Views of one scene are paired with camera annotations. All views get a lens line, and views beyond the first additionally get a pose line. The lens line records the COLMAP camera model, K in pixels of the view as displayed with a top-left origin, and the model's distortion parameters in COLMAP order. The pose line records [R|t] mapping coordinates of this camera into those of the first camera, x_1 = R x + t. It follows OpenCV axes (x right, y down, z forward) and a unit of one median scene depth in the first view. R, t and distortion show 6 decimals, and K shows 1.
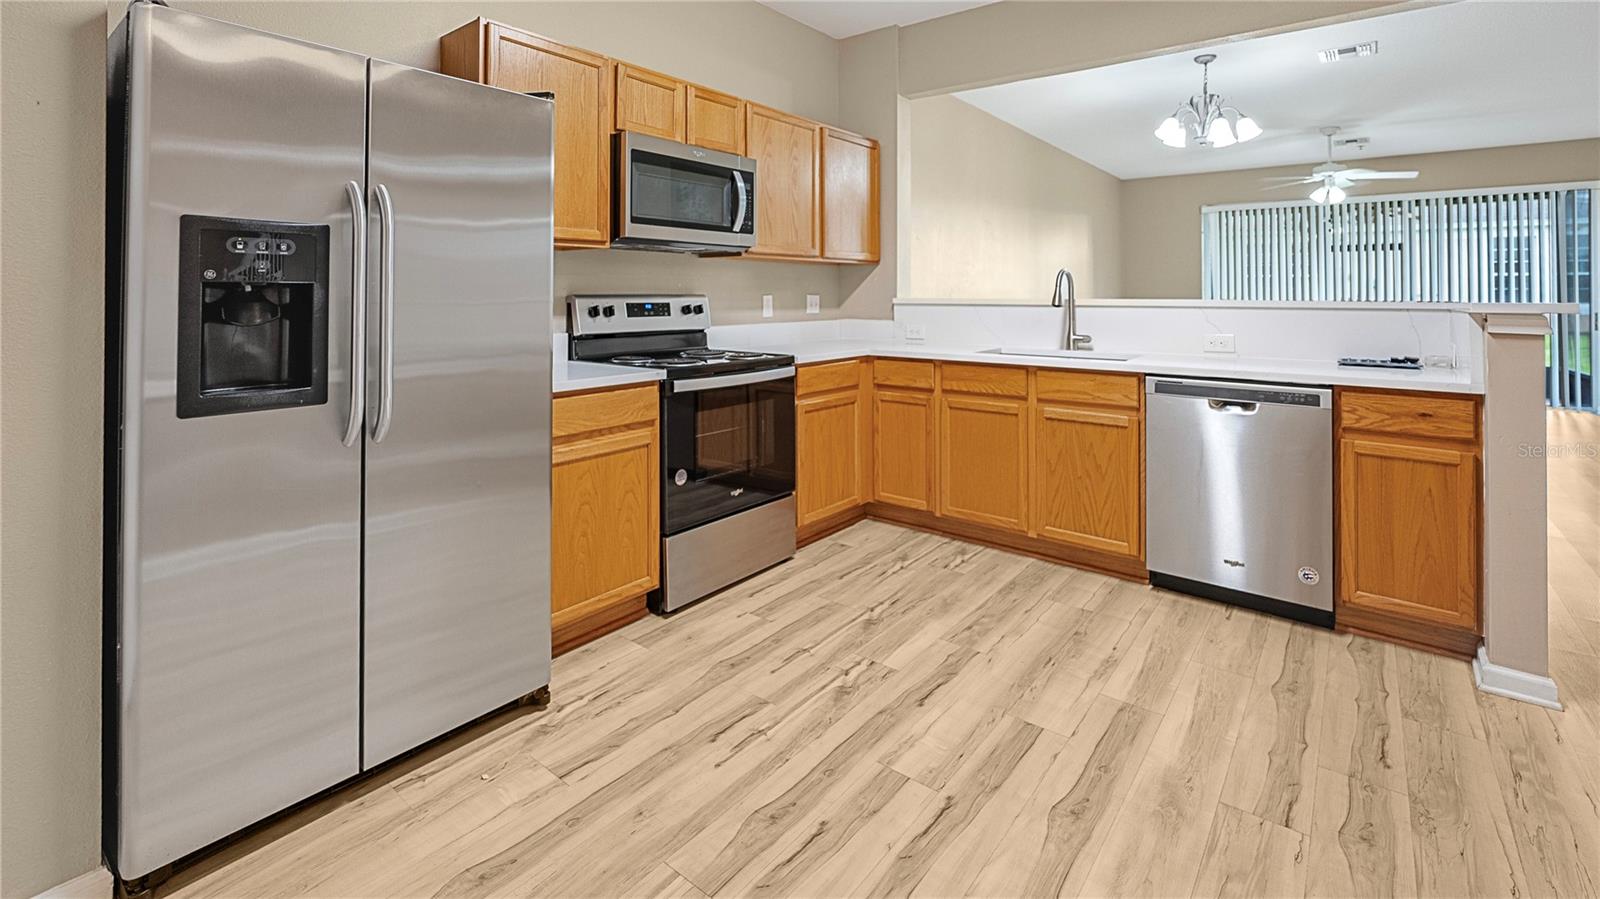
lens RADIAL K [[703.6, 0, 806.8], [0, 703.6, 278.5], [0, 0, 1]] dist [-0.010200, -0.000070]
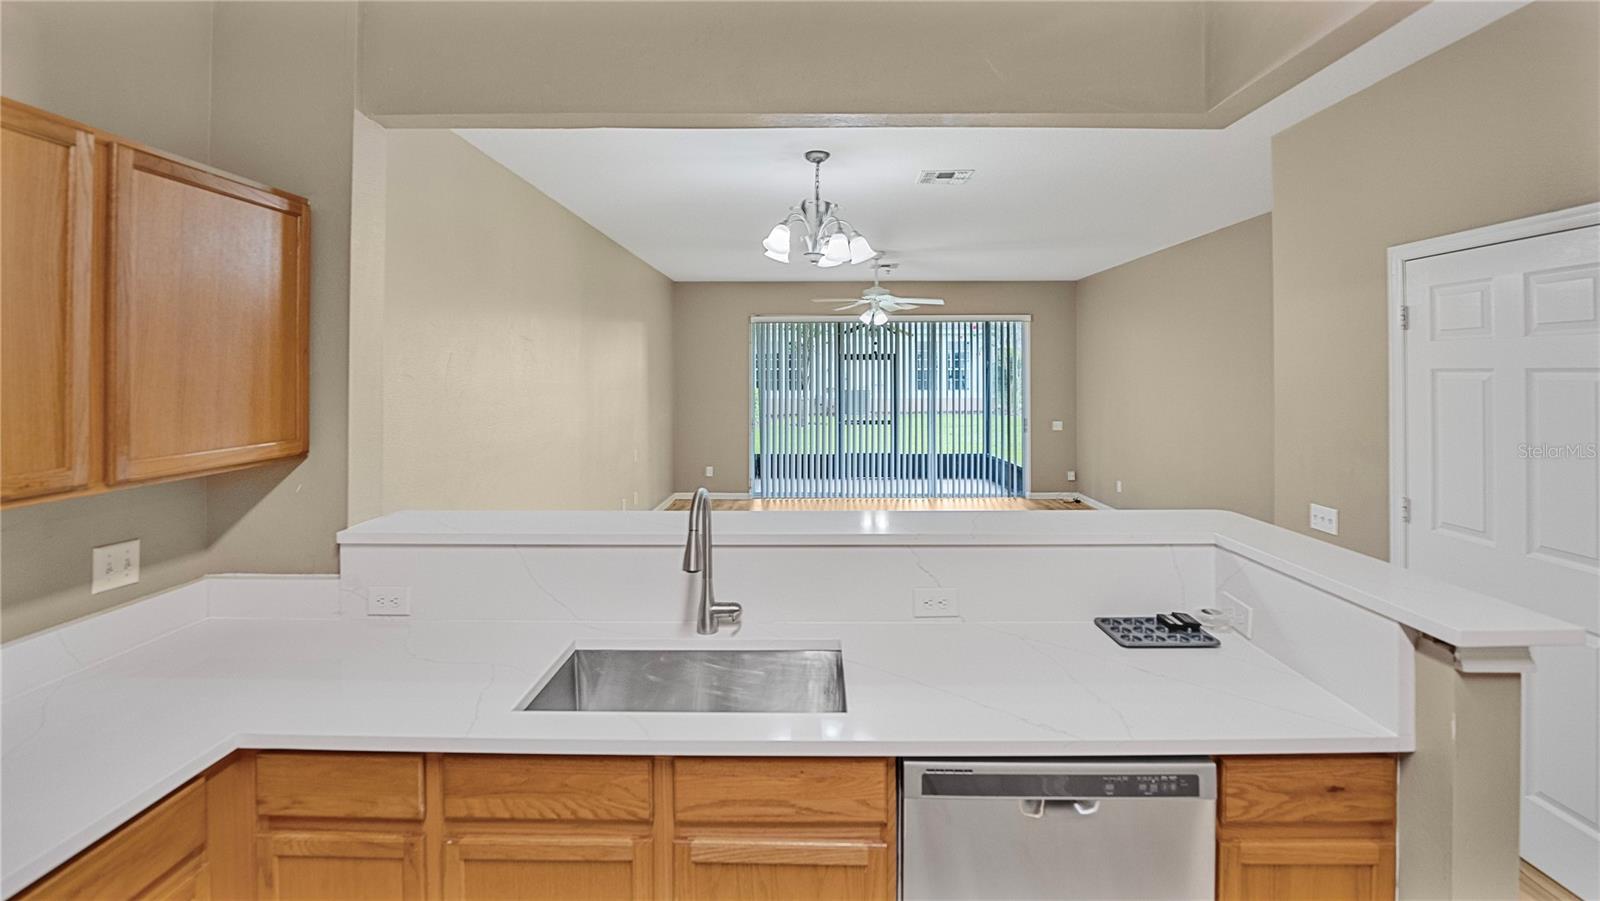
lens RADIAL K [[681.6, 0, 799.8], [0, 681.6, 359.3], [0, 0, 1]] dist [-0.000316, -0.012063]
pose [[0.794903, 0.005277, 0.606714, 0.136974], [-0.006062, 0.999981, -0.000756, -0.136638], [-0.606706, -0.003077, 0.794920, 0.662155]]
